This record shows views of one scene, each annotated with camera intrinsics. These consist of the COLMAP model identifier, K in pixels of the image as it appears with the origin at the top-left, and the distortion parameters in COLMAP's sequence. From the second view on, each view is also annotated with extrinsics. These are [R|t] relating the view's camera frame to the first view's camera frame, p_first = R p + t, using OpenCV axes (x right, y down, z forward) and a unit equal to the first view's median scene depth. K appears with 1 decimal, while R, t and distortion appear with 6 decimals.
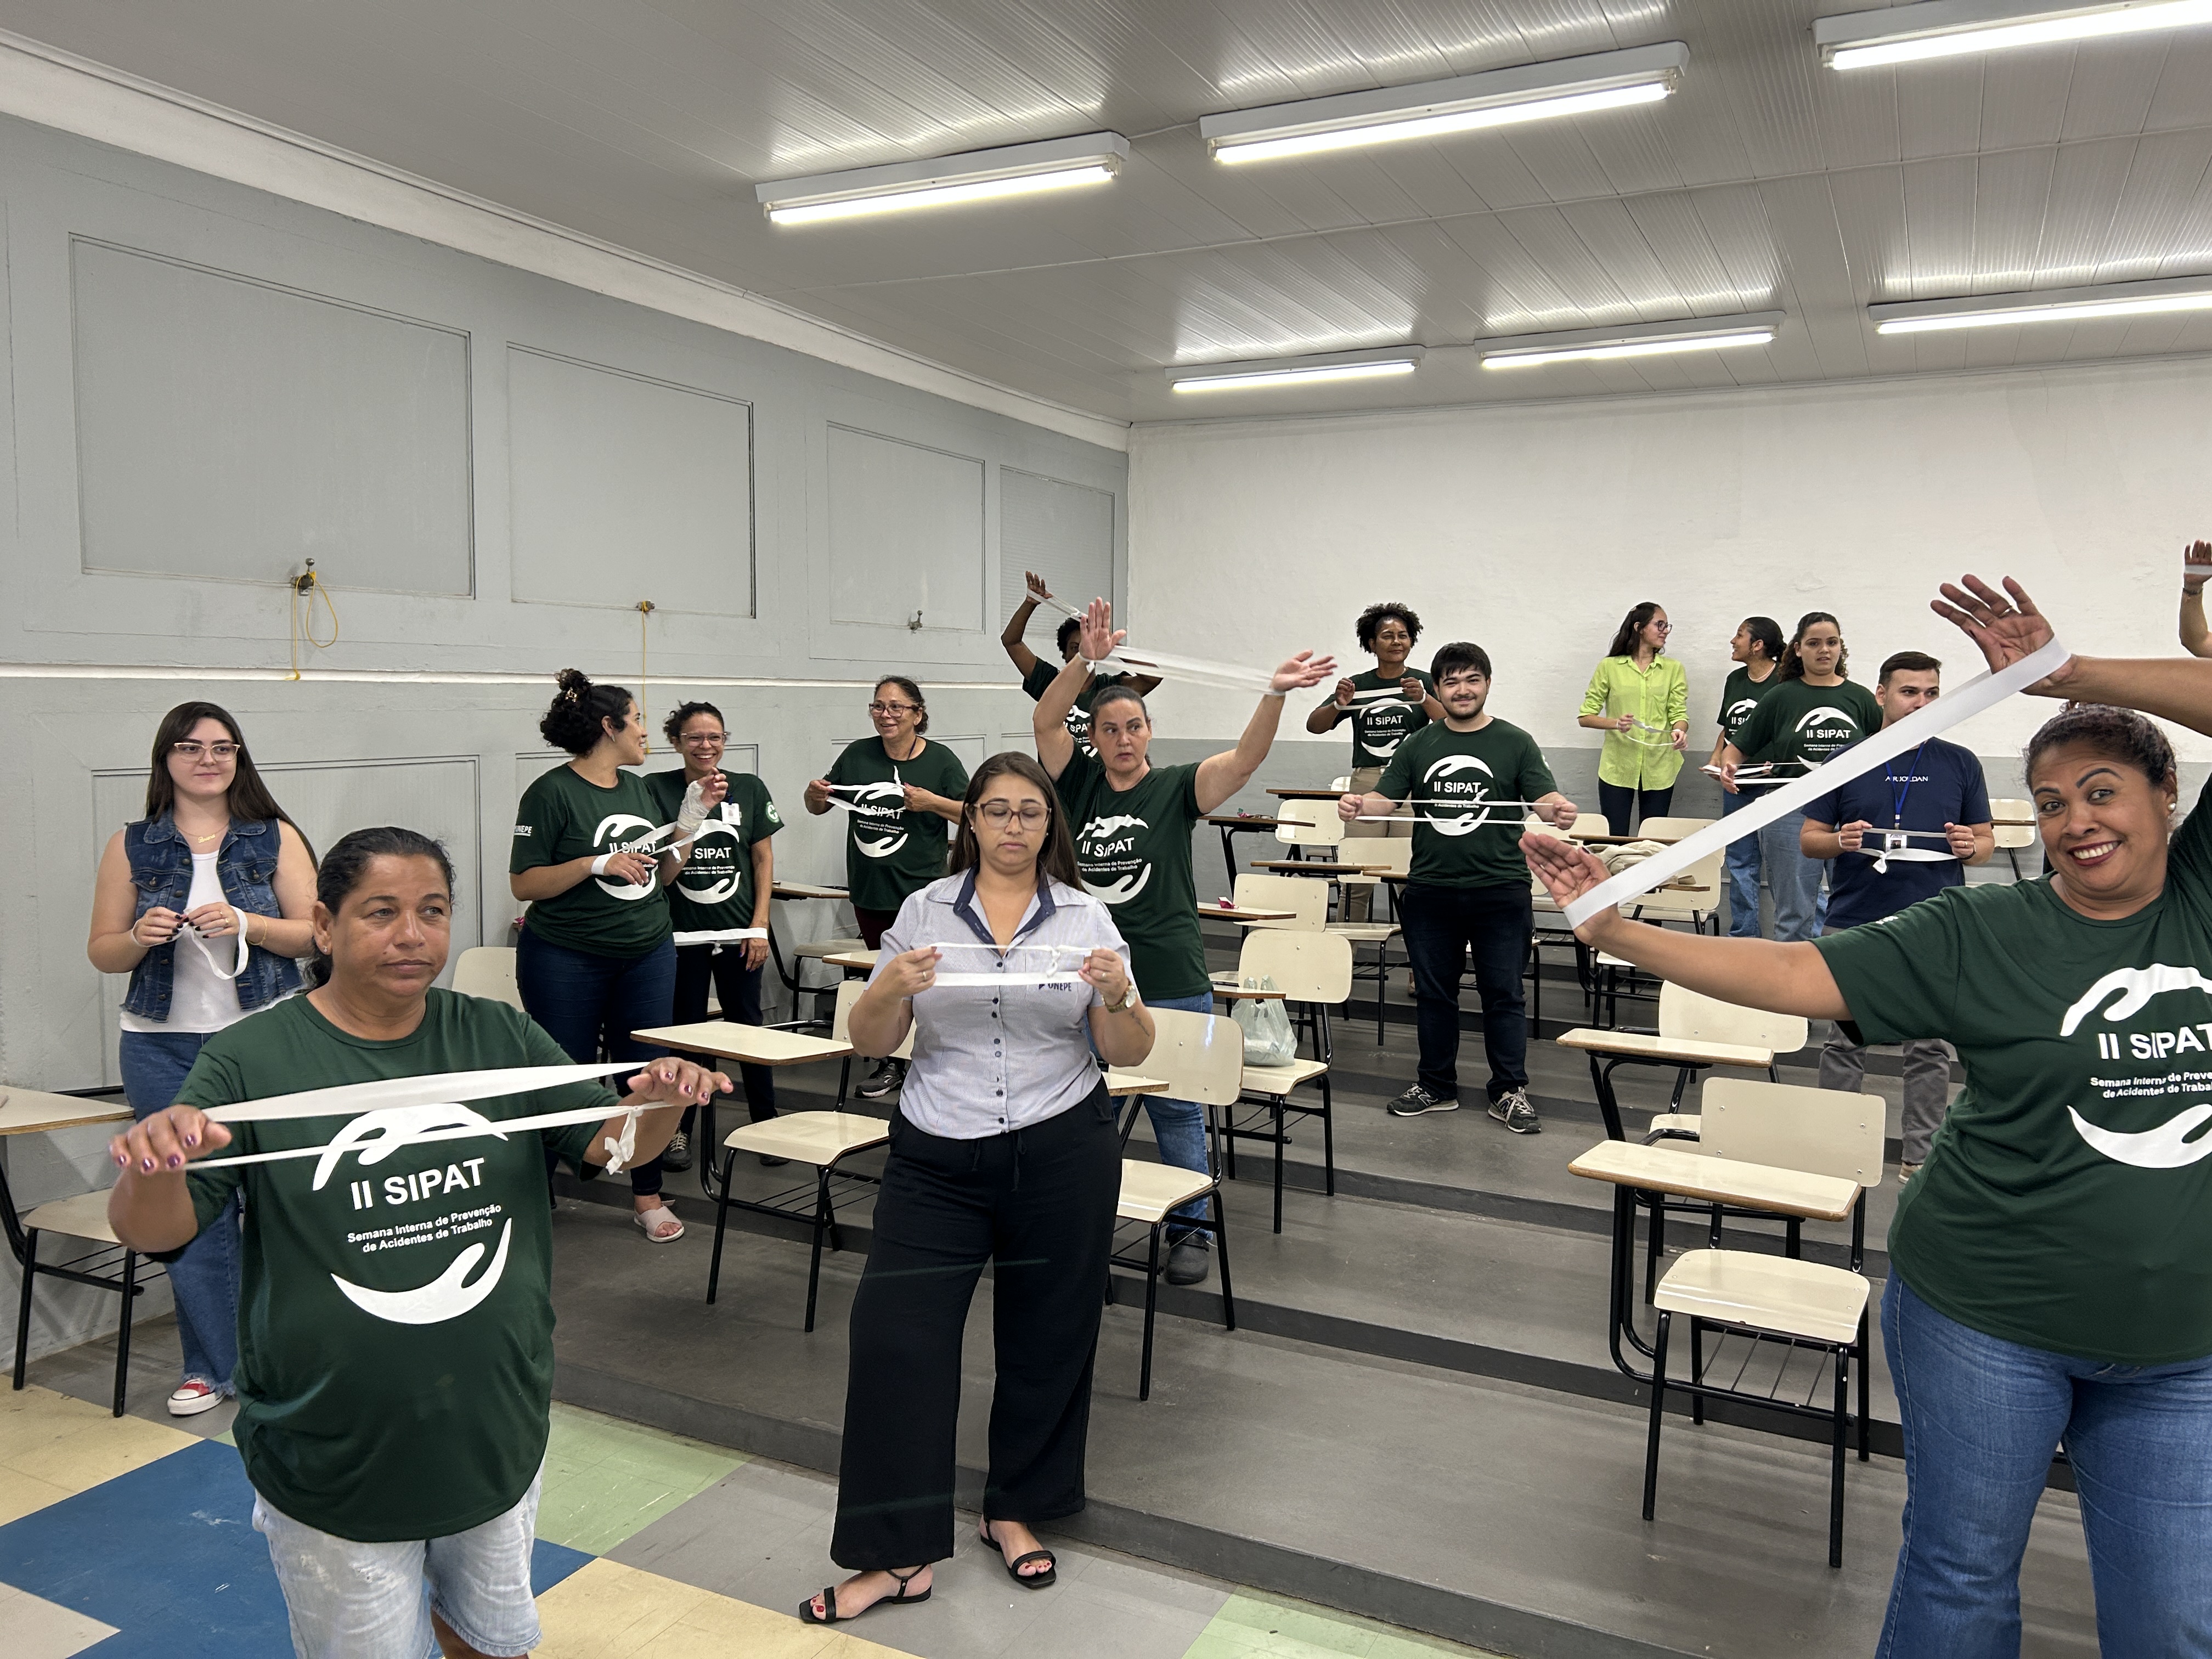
lens RADIAL K [[1665.2, 0, 1115.6], [0, 1665.2, 820.3], [0, 0, 1]] dist [0.062591, -0.067524]
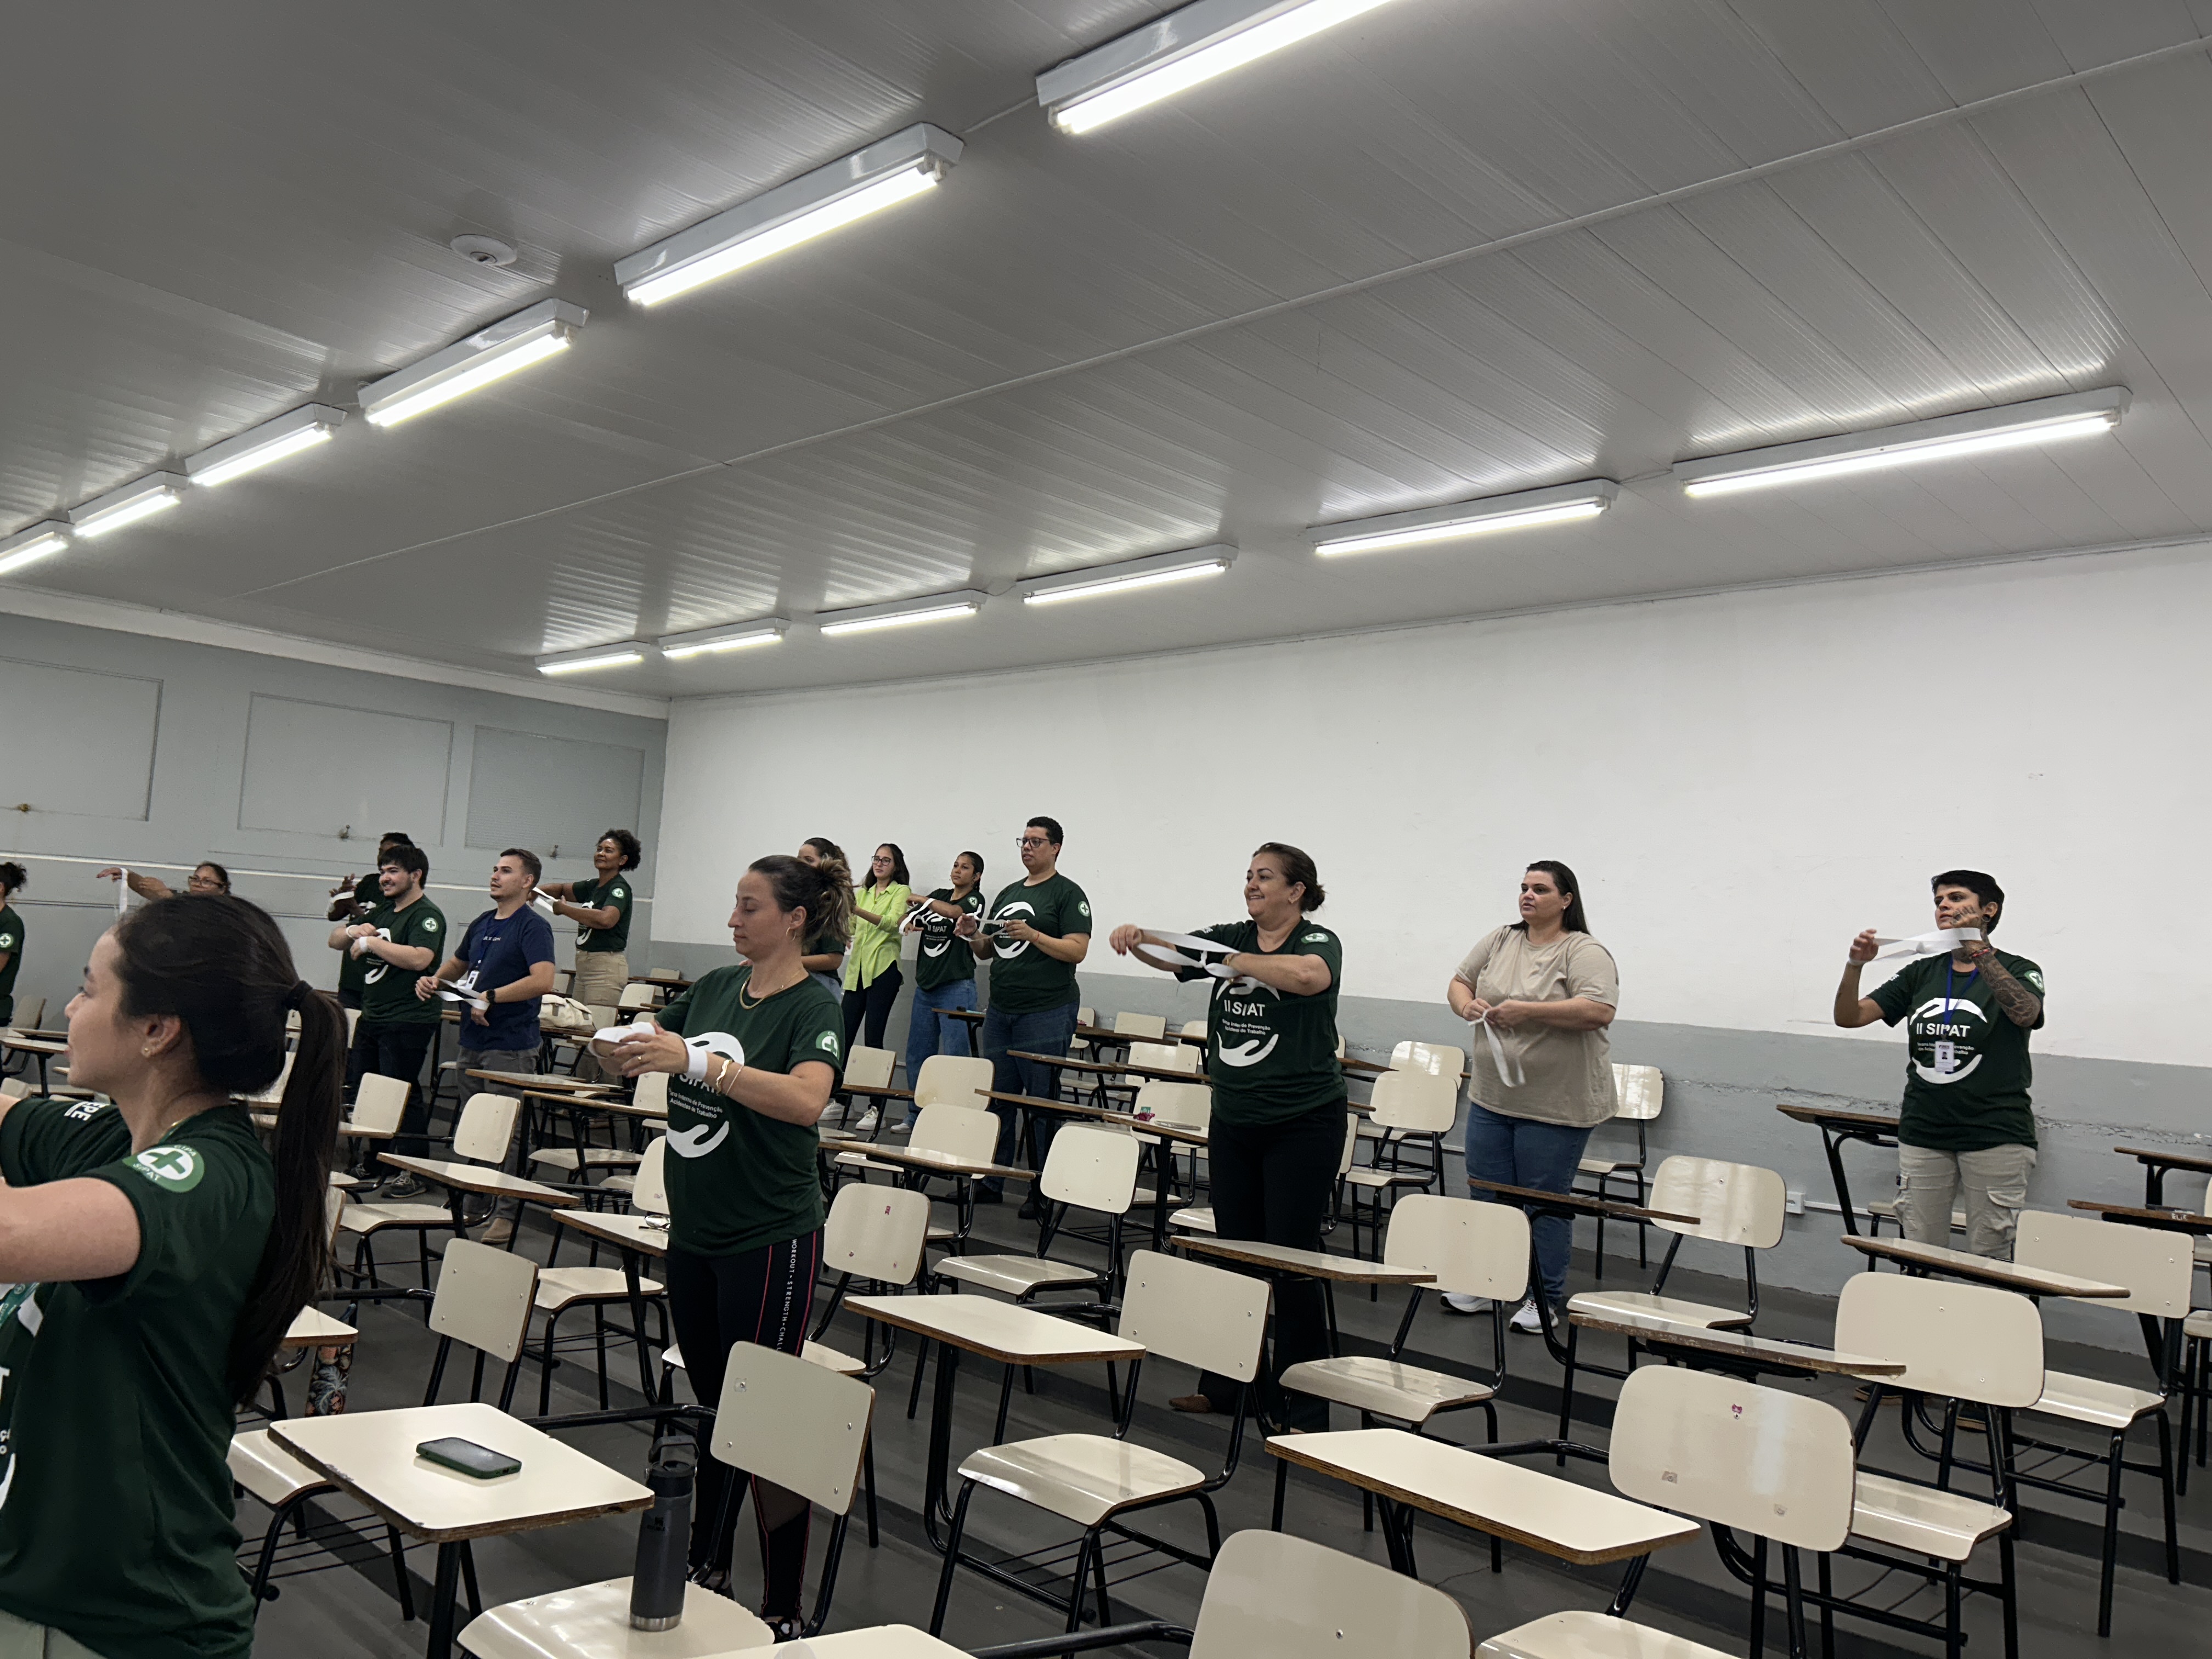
lens RADIAL K [[1665.2, 0, 1100.5], [0, 1665.2, 826.0], [0, 0, 1]] dist [0.062591, -0.067524]
pose [[0.952198, 0.028550, -0.304145, 1.271310], [-0.078100, 0.985287, -0.152019, 0.054288], [0.295330, 0.168506, 0.940418, -0.185526]]
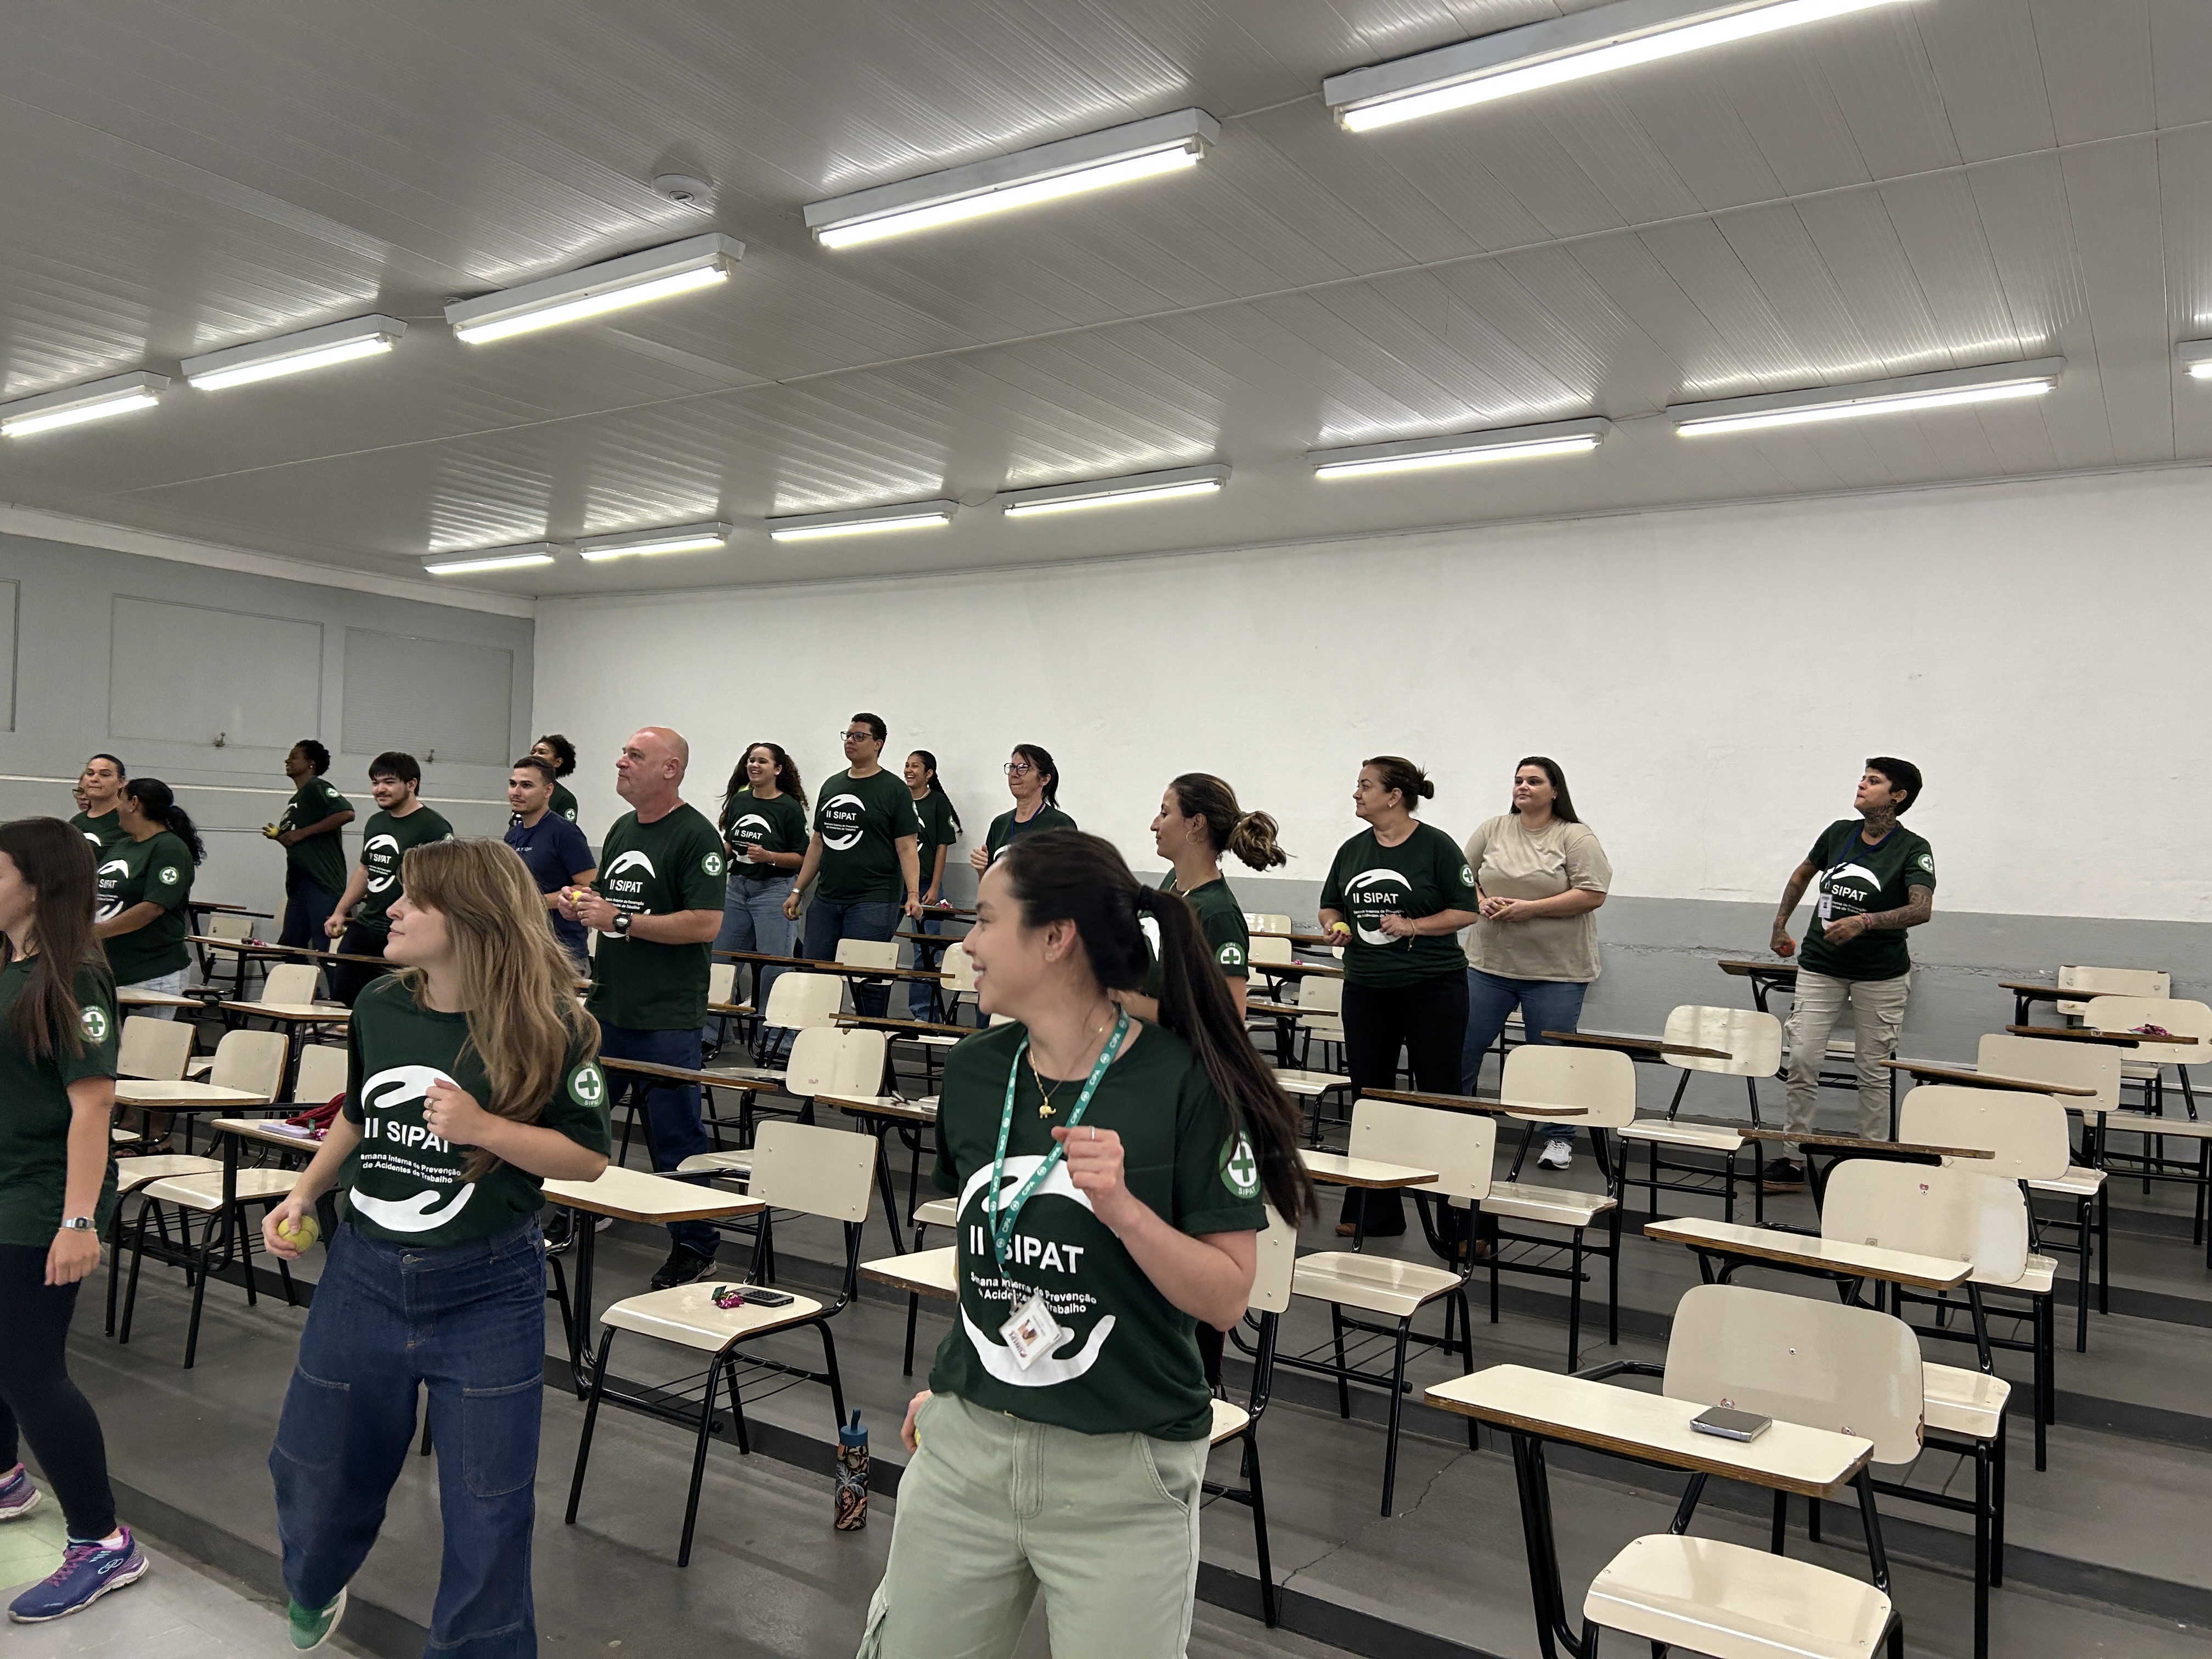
lens RADIAL K [[1665.2, 0, 1115.5], [0, 1665.2, 838.9], [0, 0, 1]] dist [0.062591, -0.067524]
pose [[0.991367, 0.026338, -0.128442, 1.074182], [-0.037811, 0.995428, -0.087713, 0.069491], [0.125545, 0.091812, 0.987830, -0.324278]]
